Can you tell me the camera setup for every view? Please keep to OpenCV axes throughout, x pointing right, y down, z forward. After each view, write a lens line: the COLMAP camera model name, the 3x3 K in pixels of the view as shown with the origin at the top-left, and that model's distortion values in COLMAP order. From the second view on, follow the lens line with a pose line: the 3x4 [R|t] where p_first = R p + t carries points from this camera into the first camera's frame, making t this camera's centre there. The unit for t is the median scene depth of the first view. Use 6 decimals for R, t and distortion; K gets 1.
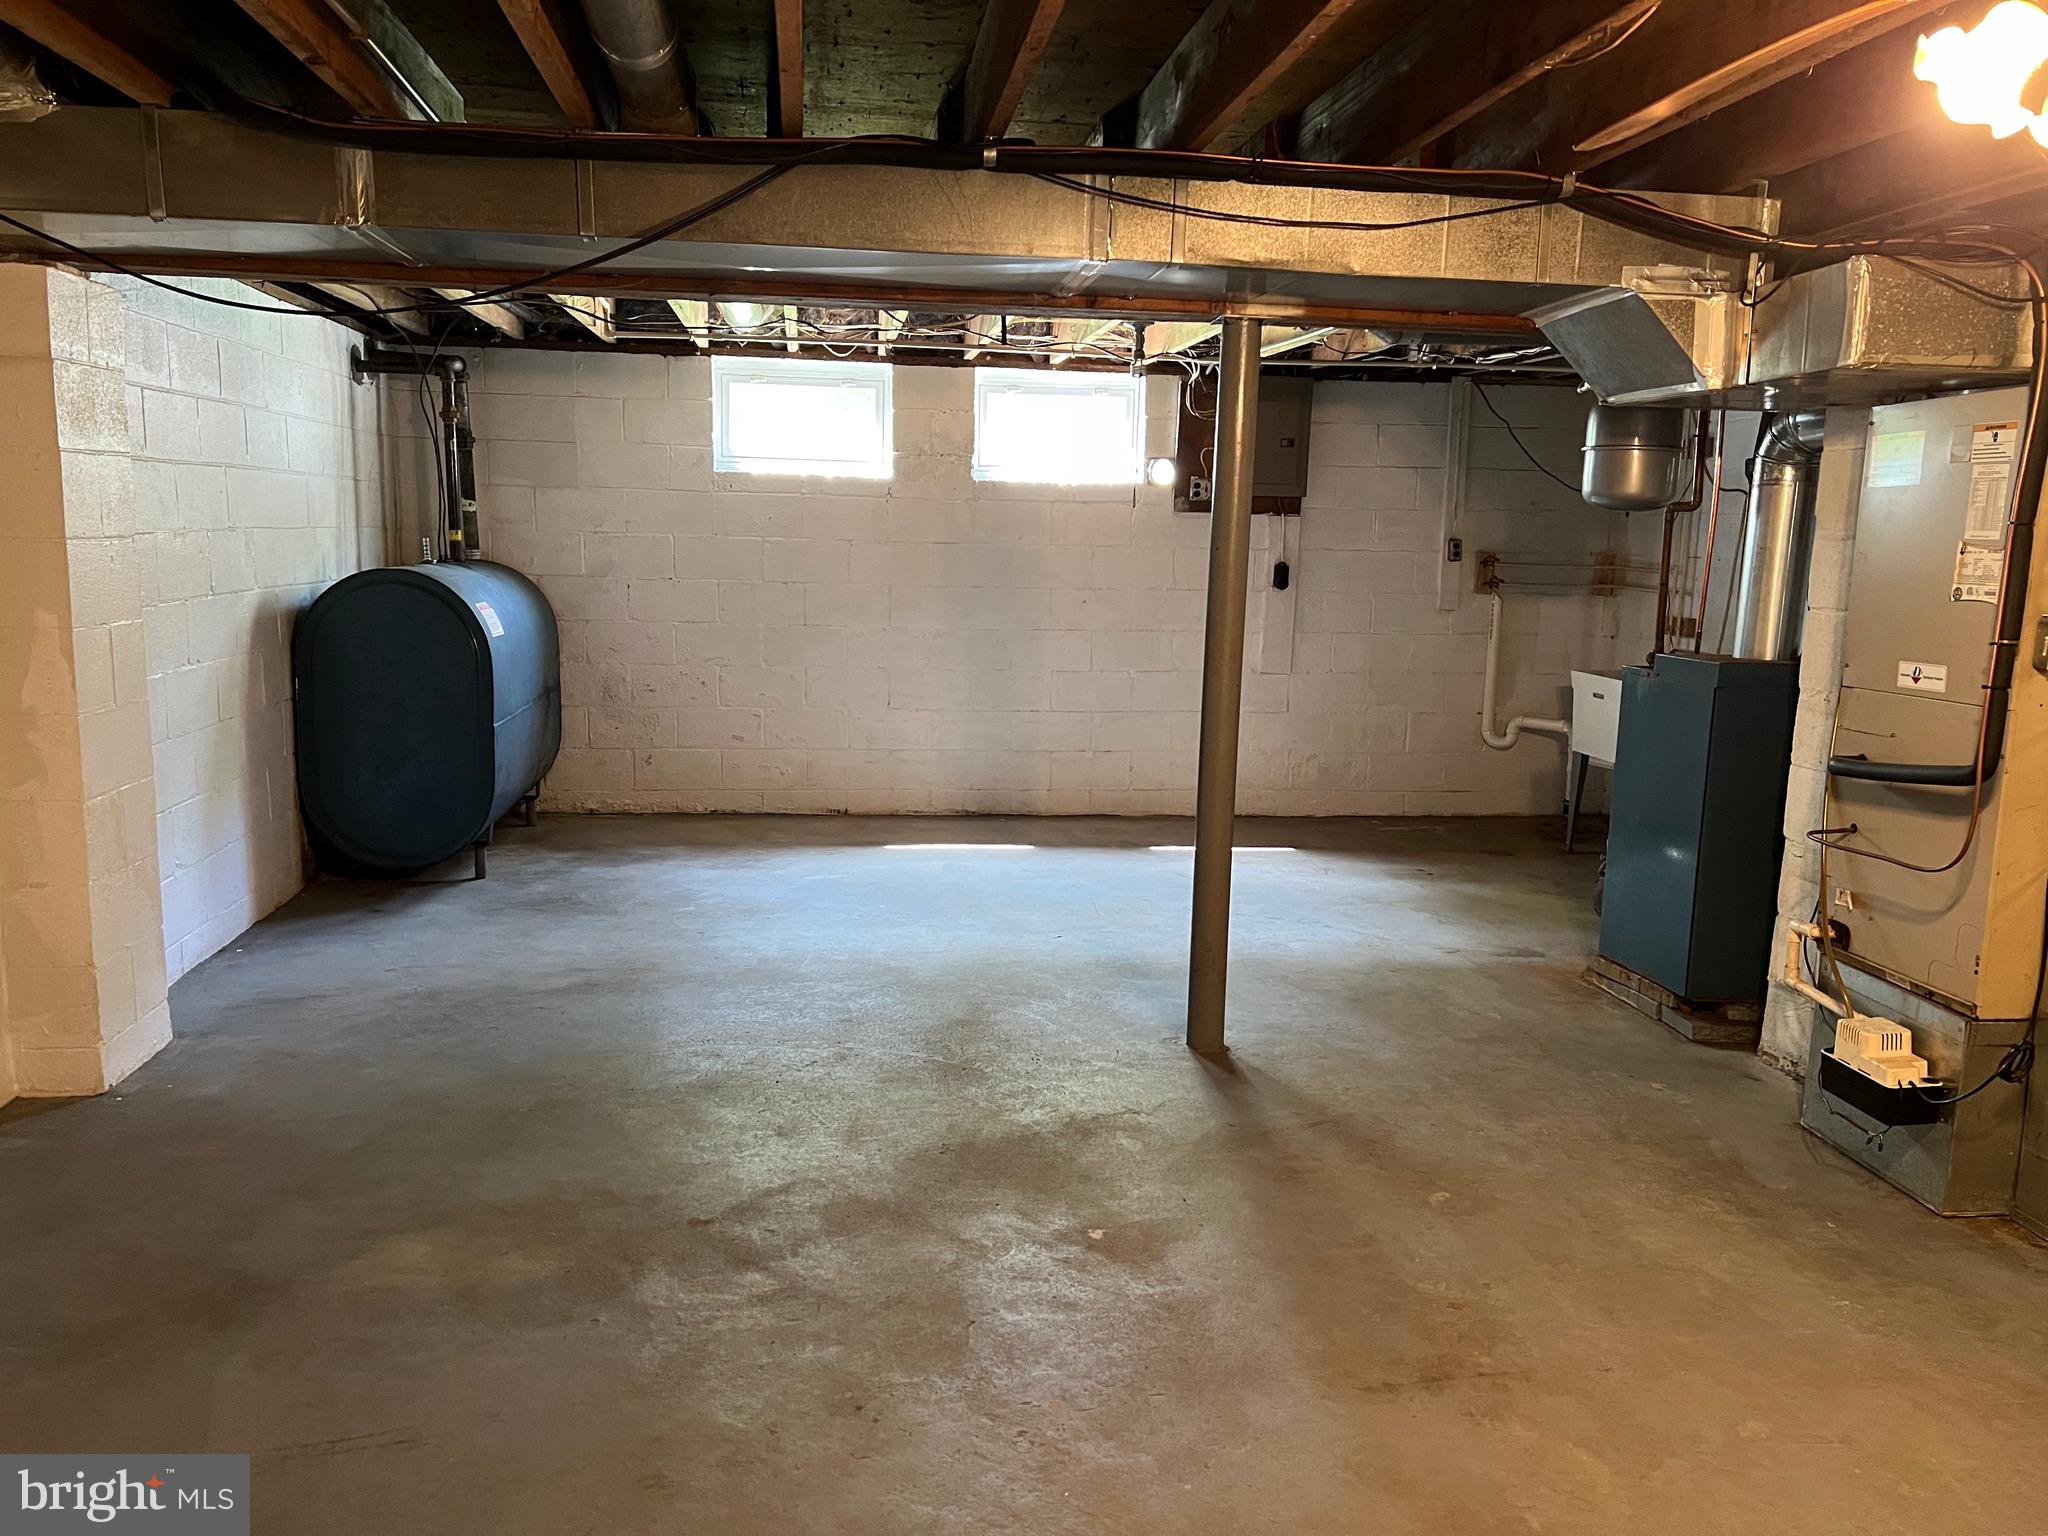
lens RADIAL K [[1547.7, 0, 1021.2], [0, 1547.7, 770.3], [0, 0, 1]] dist [0.056611, -0.051500]
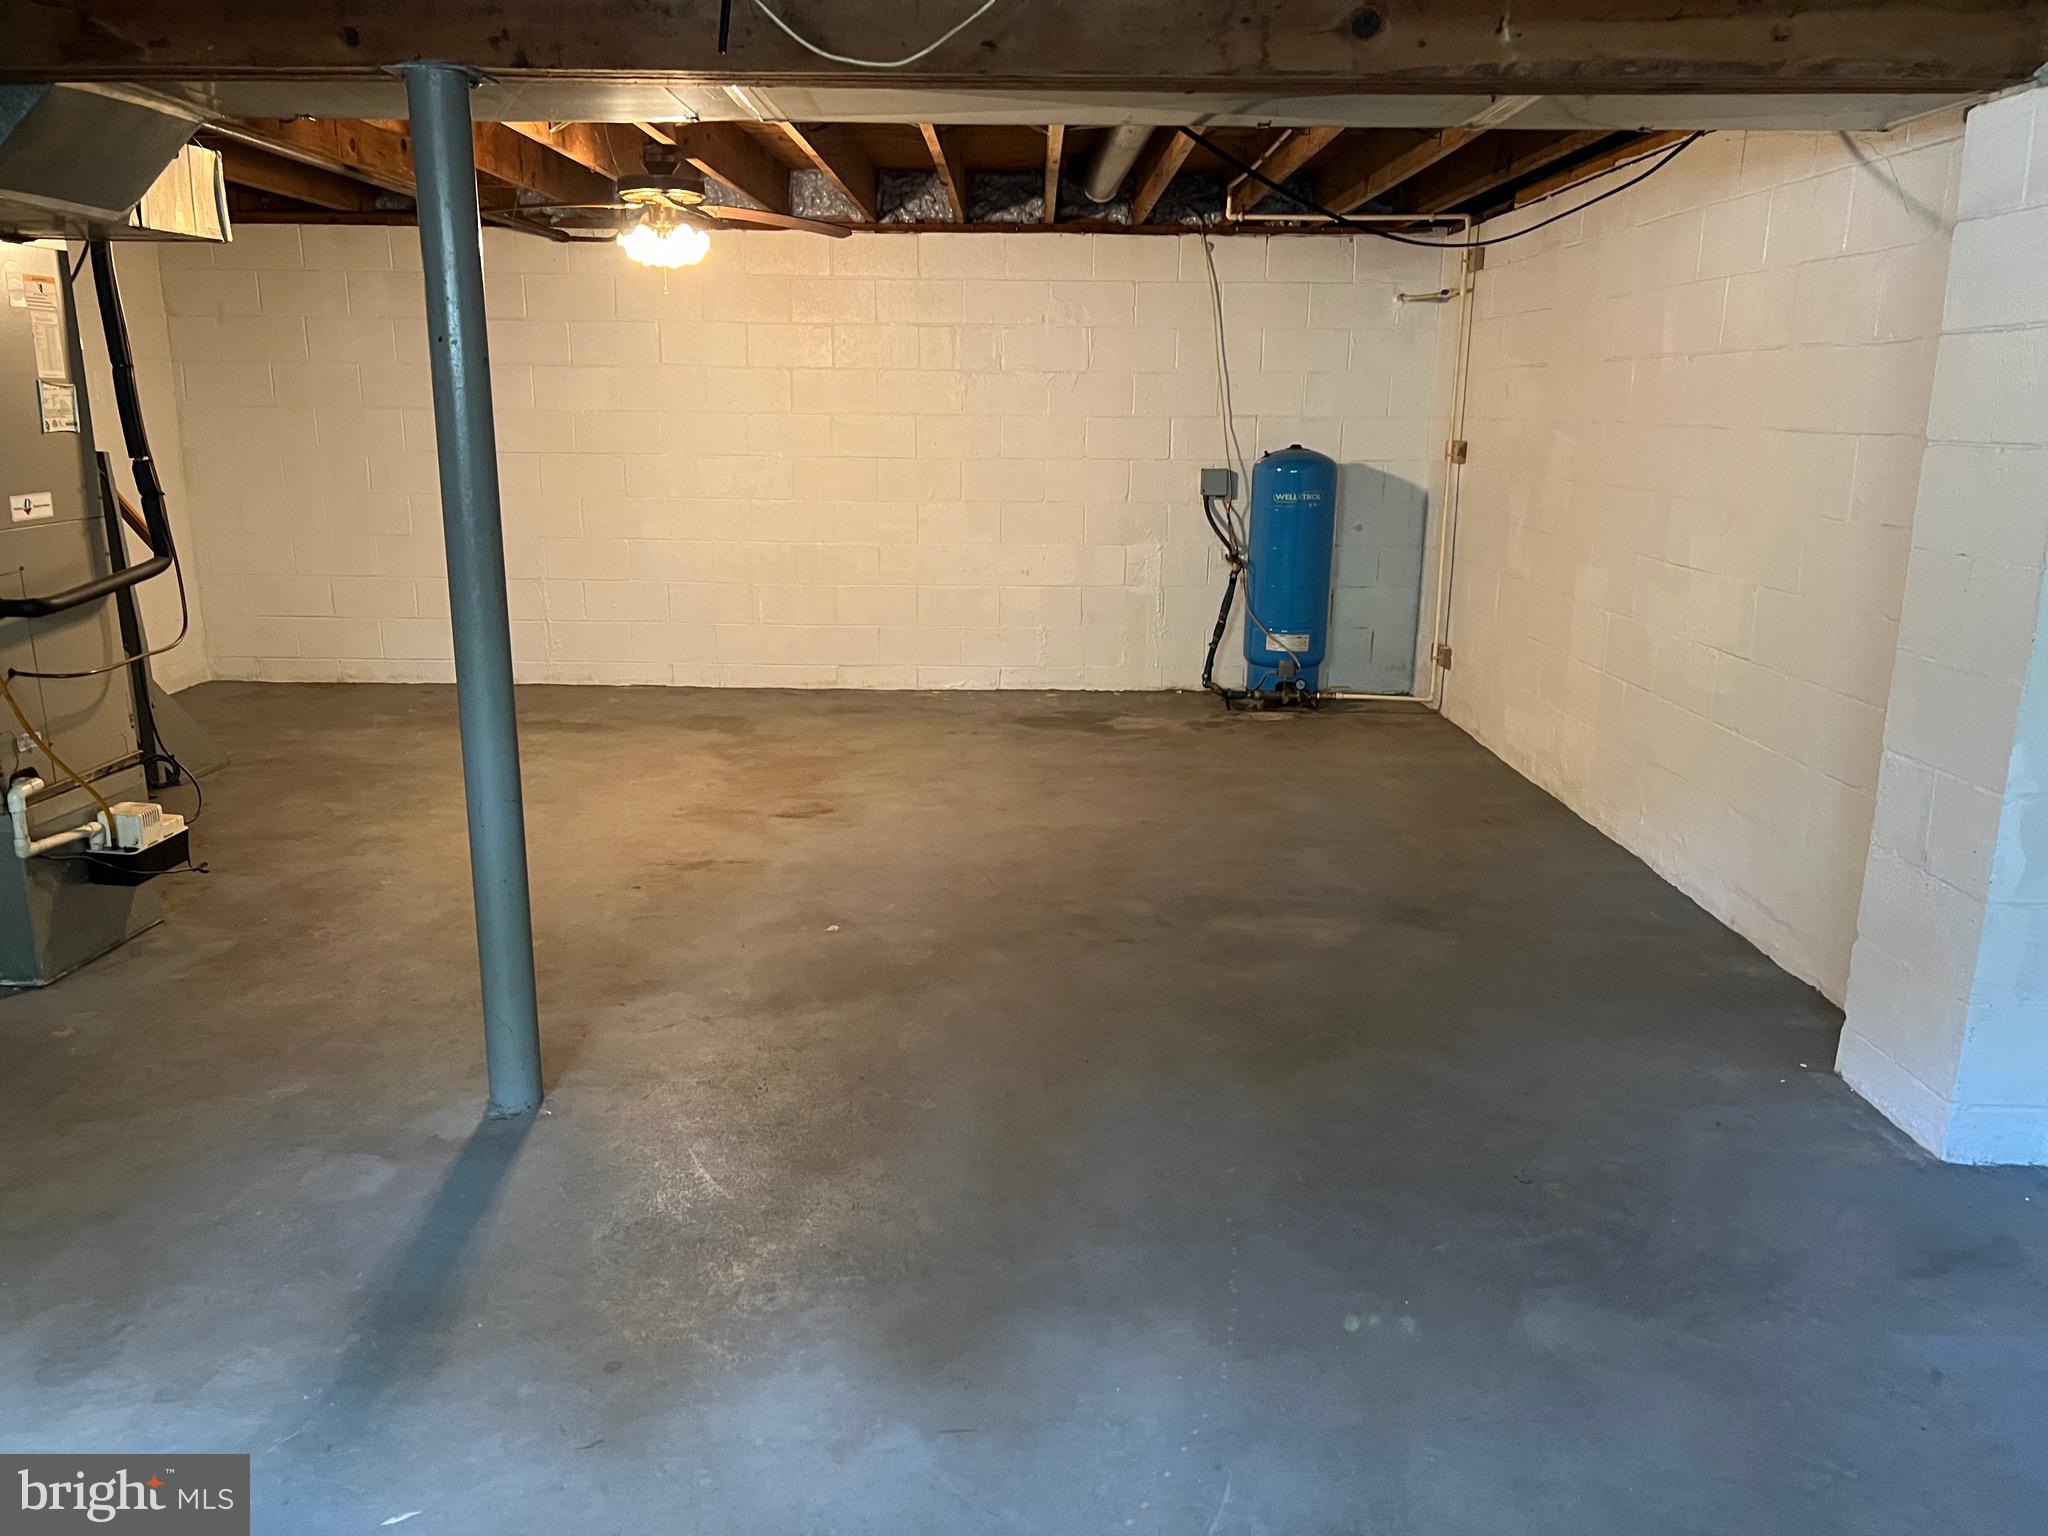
lens RADIAL K [[1547.7, 0, 1023.4], [0, 1547.7, 771.4], [0, 0, 1]] dist [0.056611, -0.051500]
pose [[-0.991219, -0.059230, 0.118226, -0.246695], [-0.010157, 0.925537, 0.378522, -0.311949], [-0.131842, 0.373997, -0.918011, 1.998097]]
